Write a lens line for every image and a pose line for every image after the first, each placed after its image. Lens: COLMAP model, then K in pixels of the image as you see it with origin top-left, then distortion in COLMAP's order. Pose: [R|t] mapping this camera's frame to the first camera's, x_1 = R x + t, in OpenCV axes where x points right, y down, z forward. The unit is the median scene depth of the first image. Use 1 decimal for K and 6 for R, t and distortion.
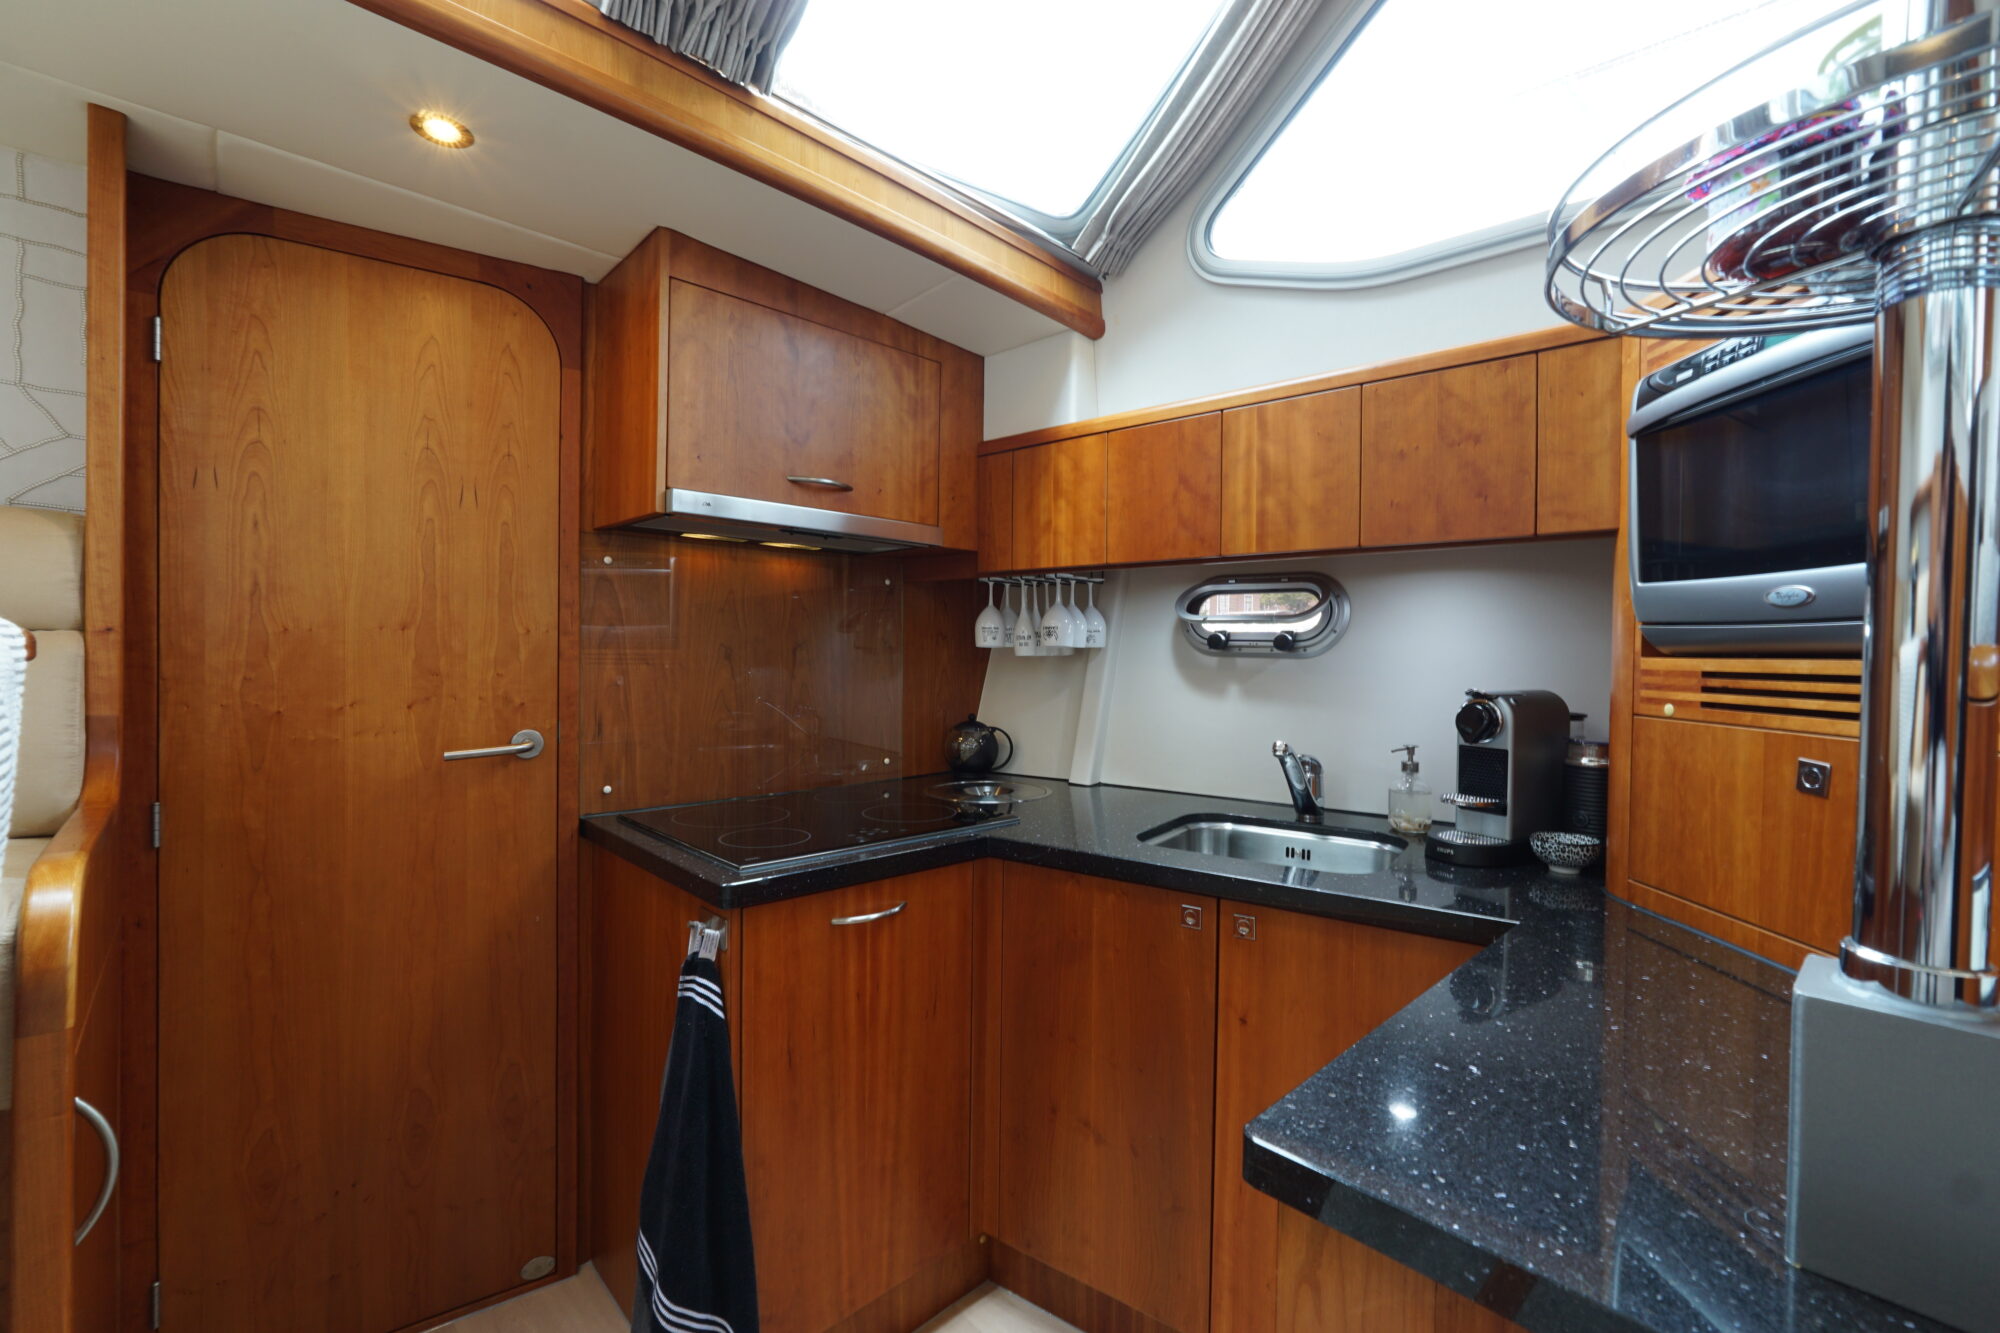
lens RADIAL K [[840.5, 0, 999.5], [0, 840.5, 664.8], [0, 0, 1]] dist [-0.017609, 0.007494]
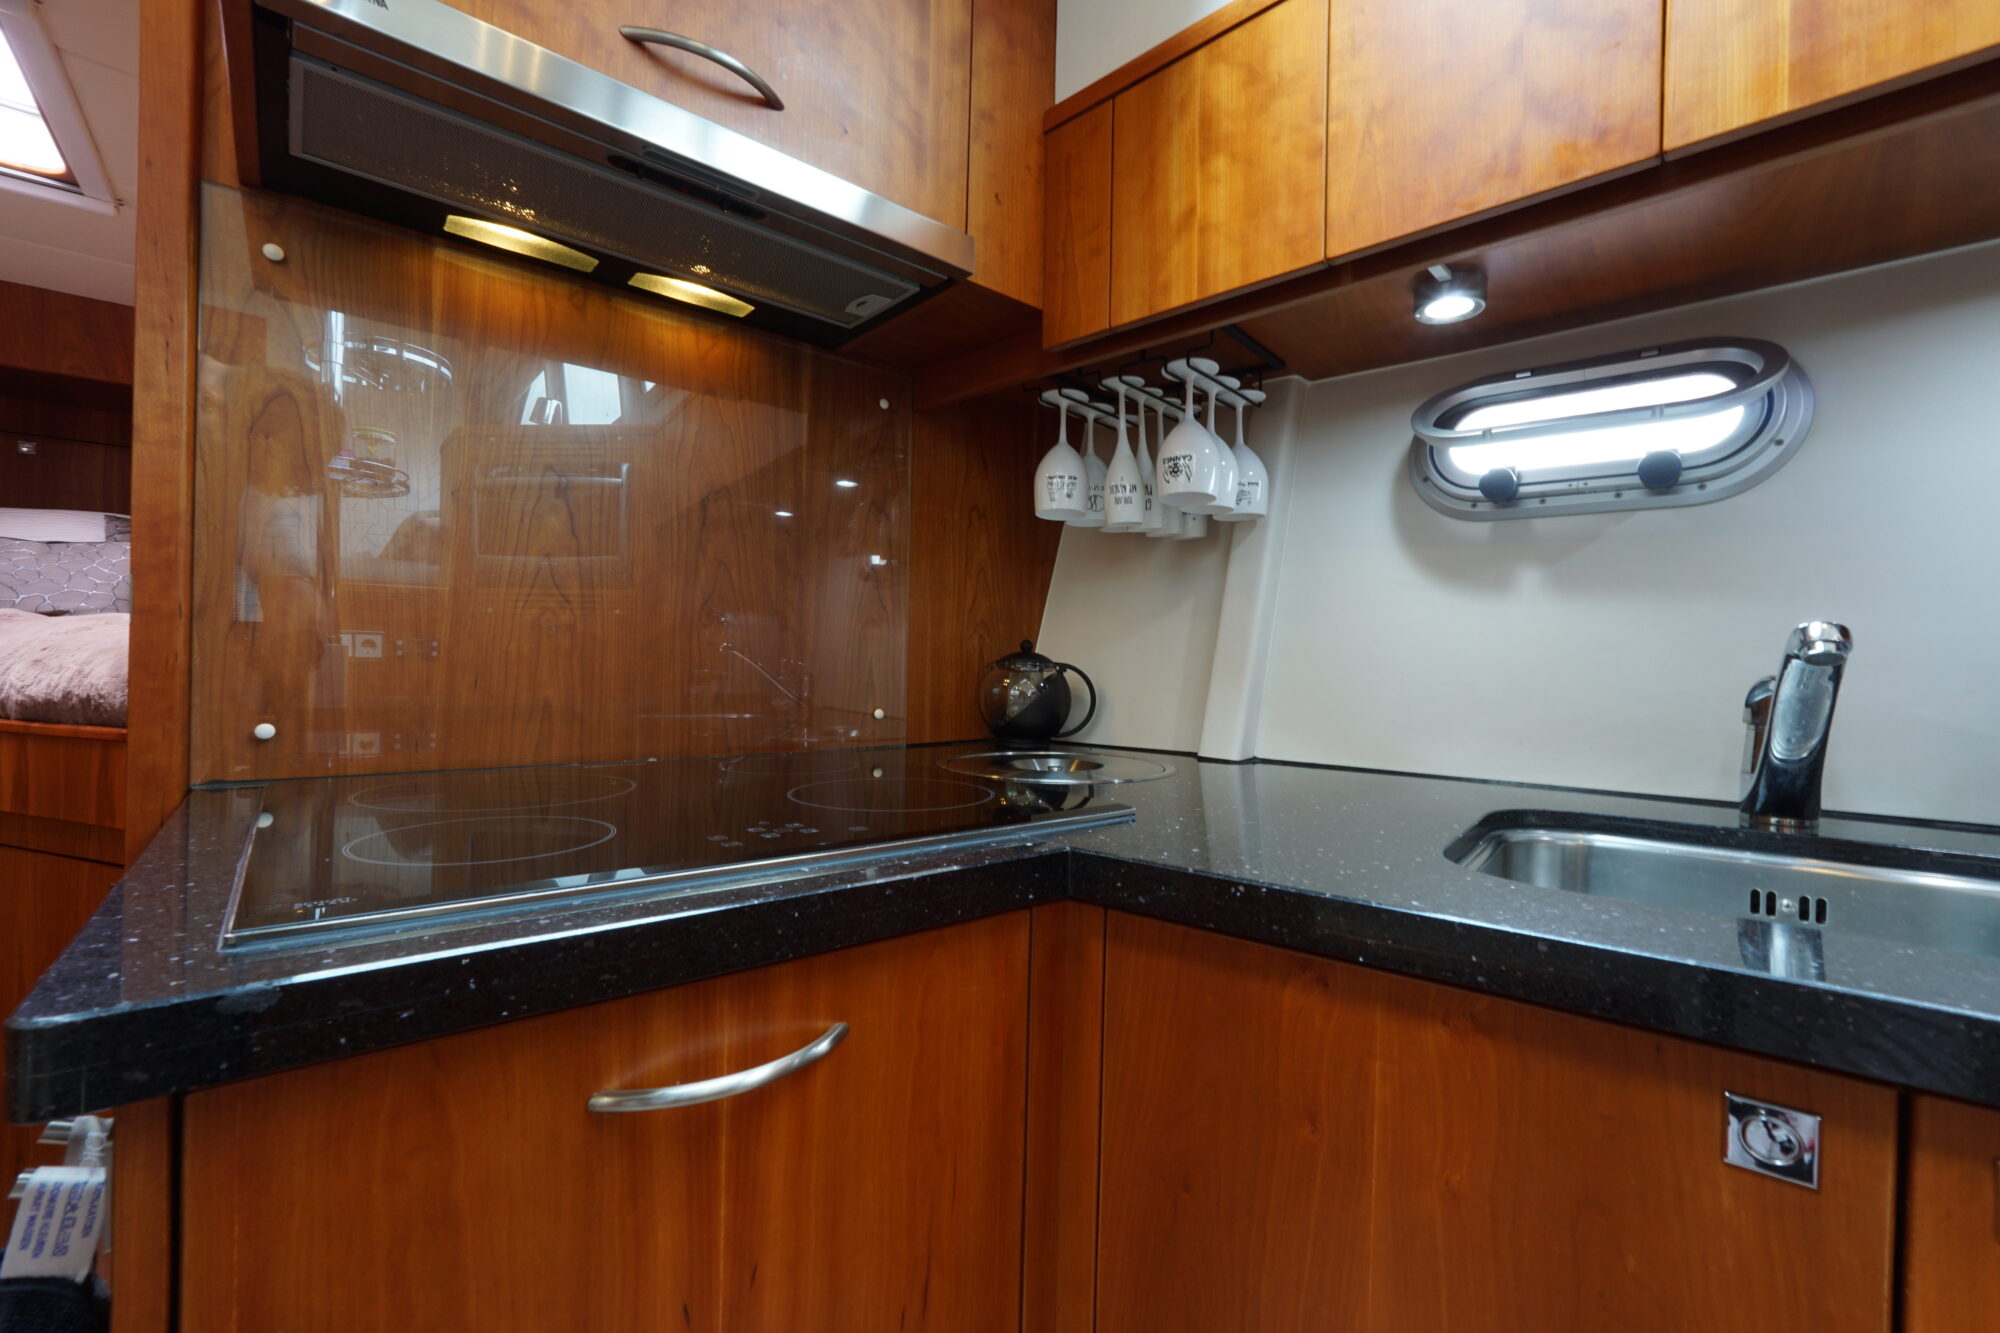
lens RADIAL K [[840.5, 0, 999.5], [0, 840.5, 664.8], [0, 0, 1]] dist [-0.017609, 0.007494]
pose [[0.998047, 0.010375, -0.061602, -0.024023], [-0.011147, 0.999864, -0.012193, 0.127487], [0.061467, 0.012856, 0.998026, 0.626792]]
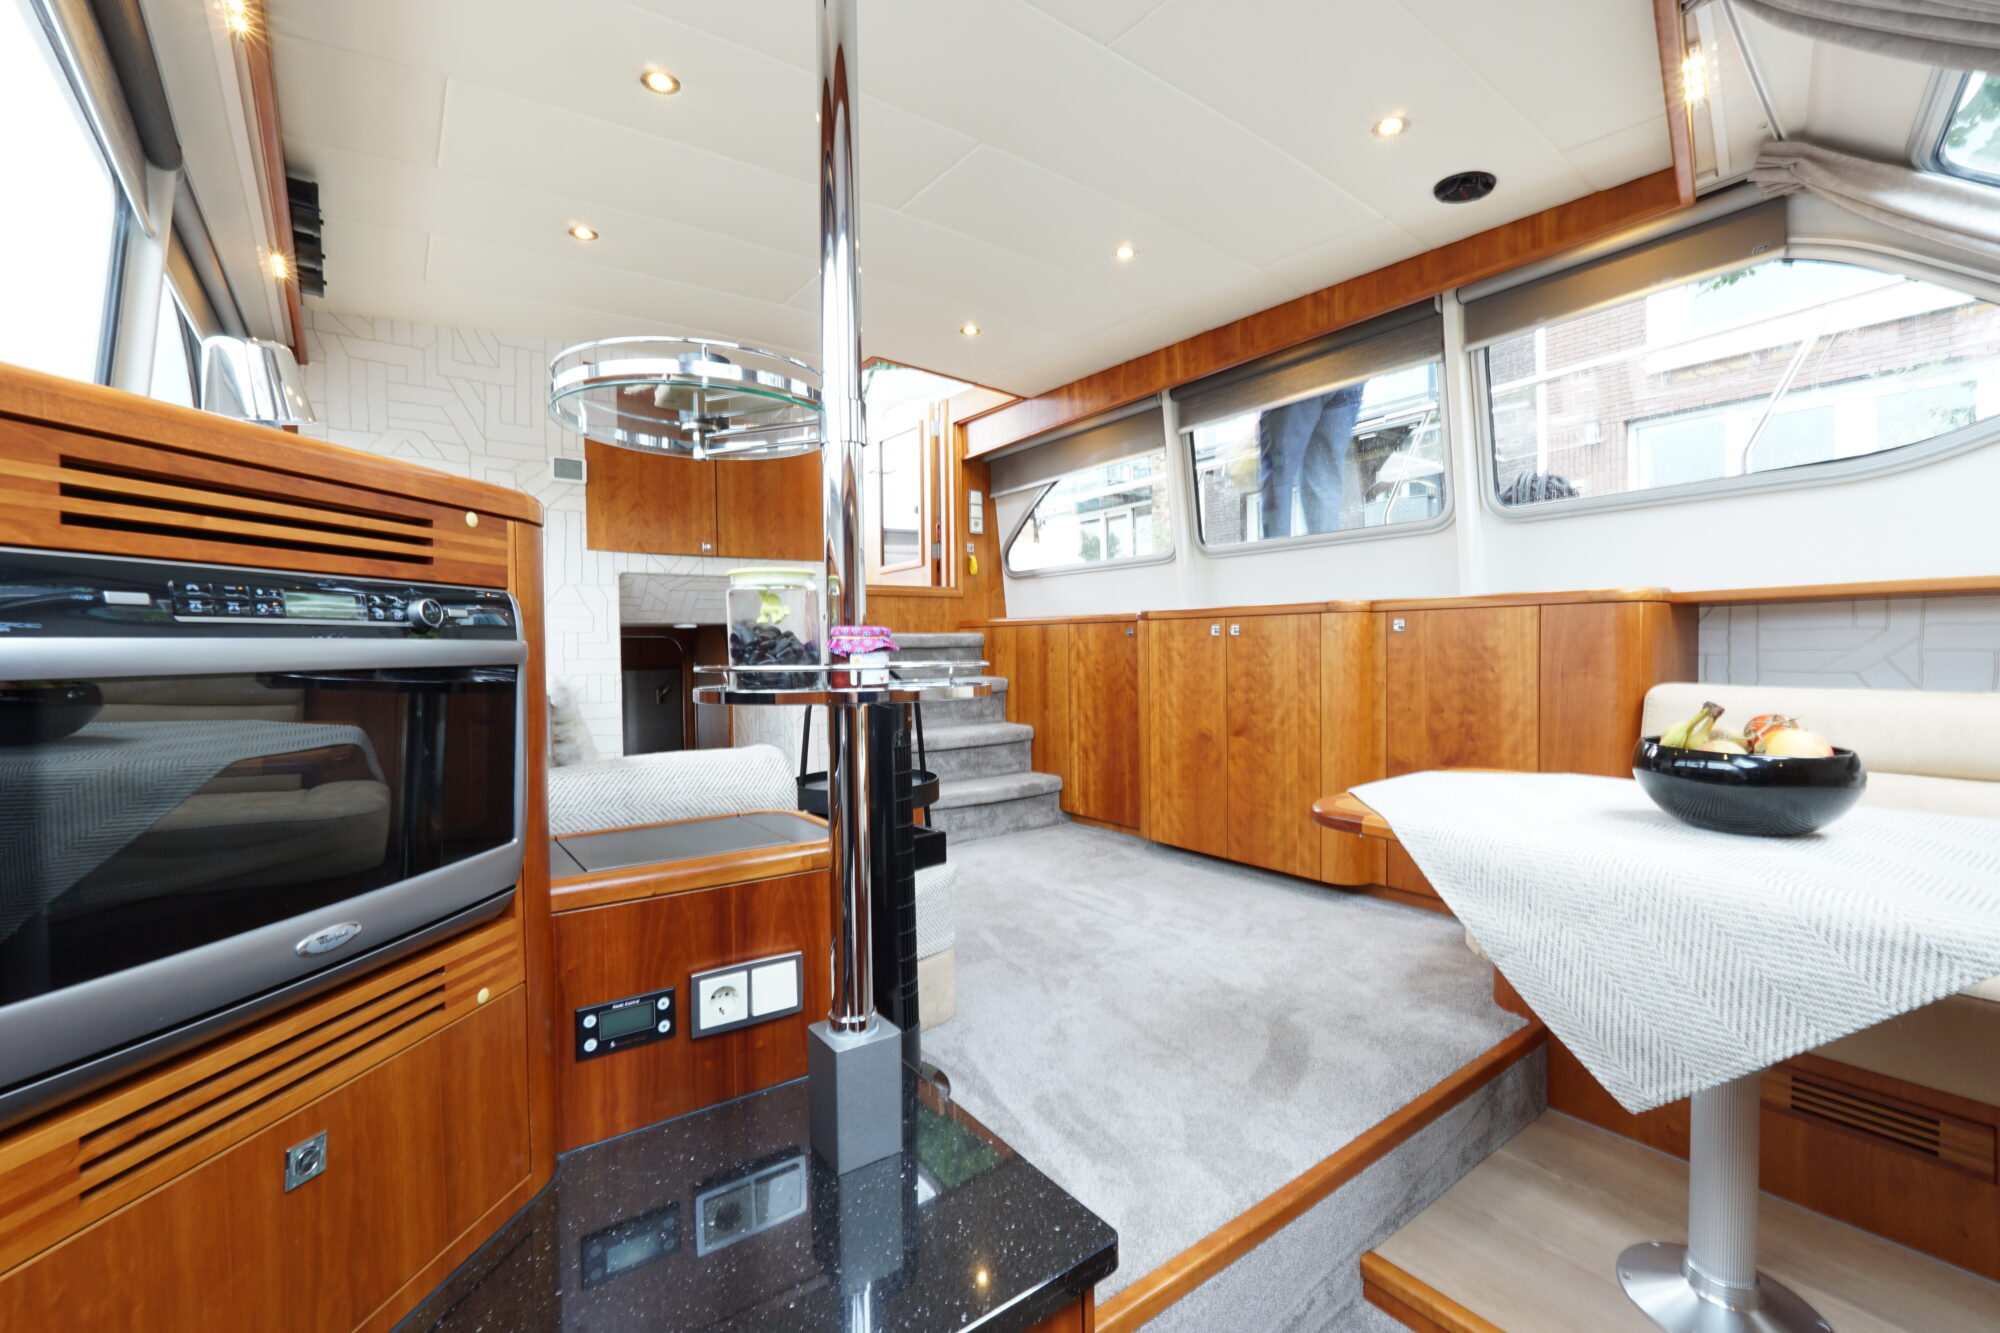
lens RADIAL K [[840.5, 0, 999.5], [0, 840.5, 664.8], [0, 0, 1]] dist [-0.017609, 0.007494]
pose [[-0.992413, -0.000492, 0.122949, 0.127655], [0.004566, 0.999155, 0.040856, -0.220618], [-0.122865, 0.041108, -0.991572, 1.004995]]
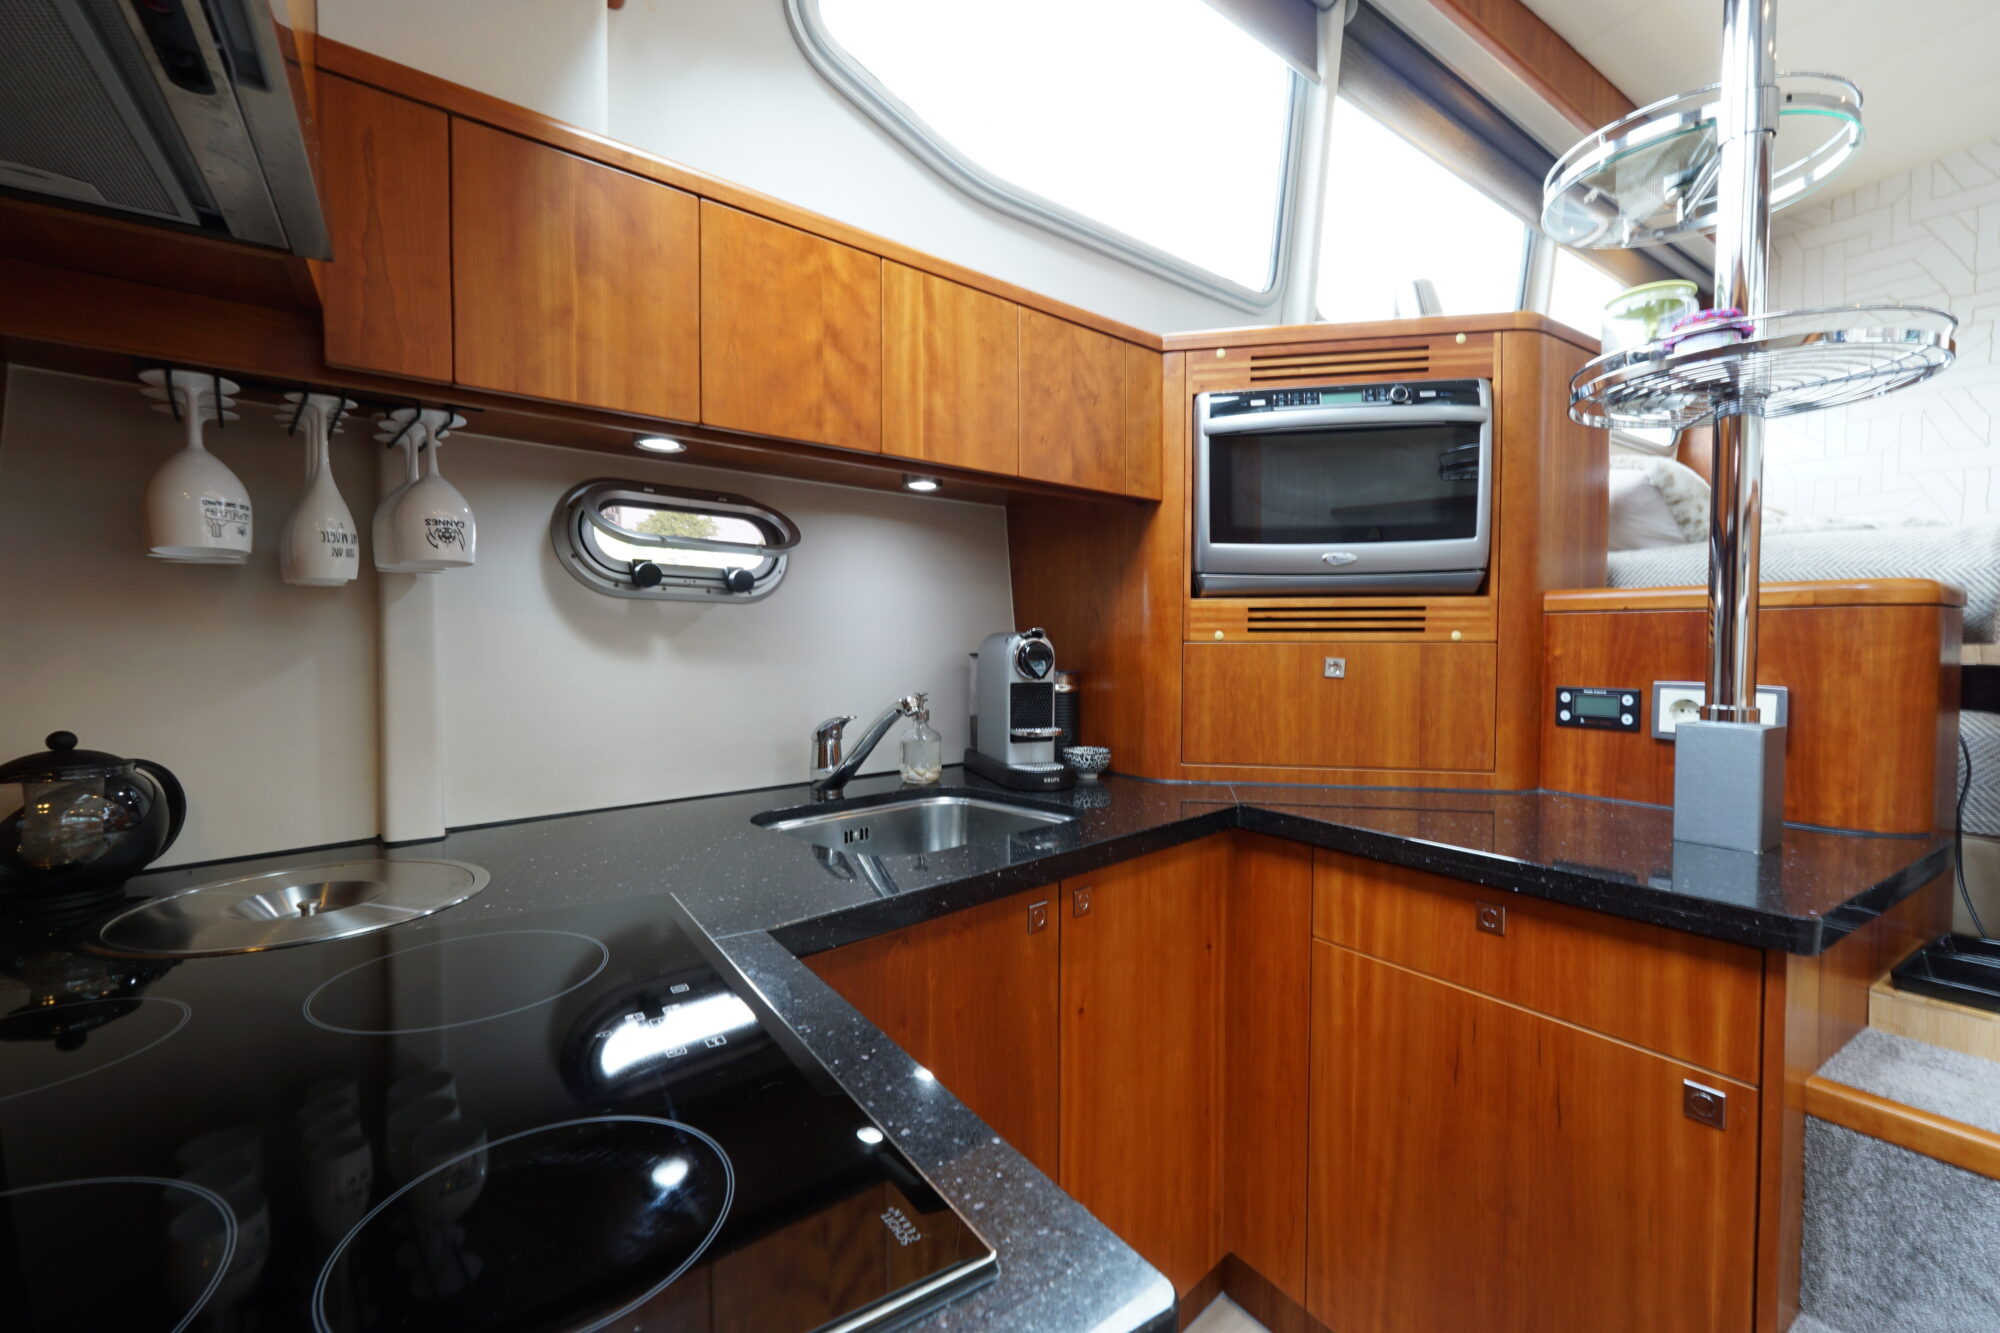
lens RADIAL K [[840.5, 0, 999.5], [0, 840.5, 664.8], [0, 0, 1]] dist [-0.017609, 0.007494]
pose [[0.175061, -0.035604, 0.983914, -0.487135], [0.016669, 0.999310, 0.033195, 0.036575], [-0.984416, 0.010590, 0.175534, 0.814158]]
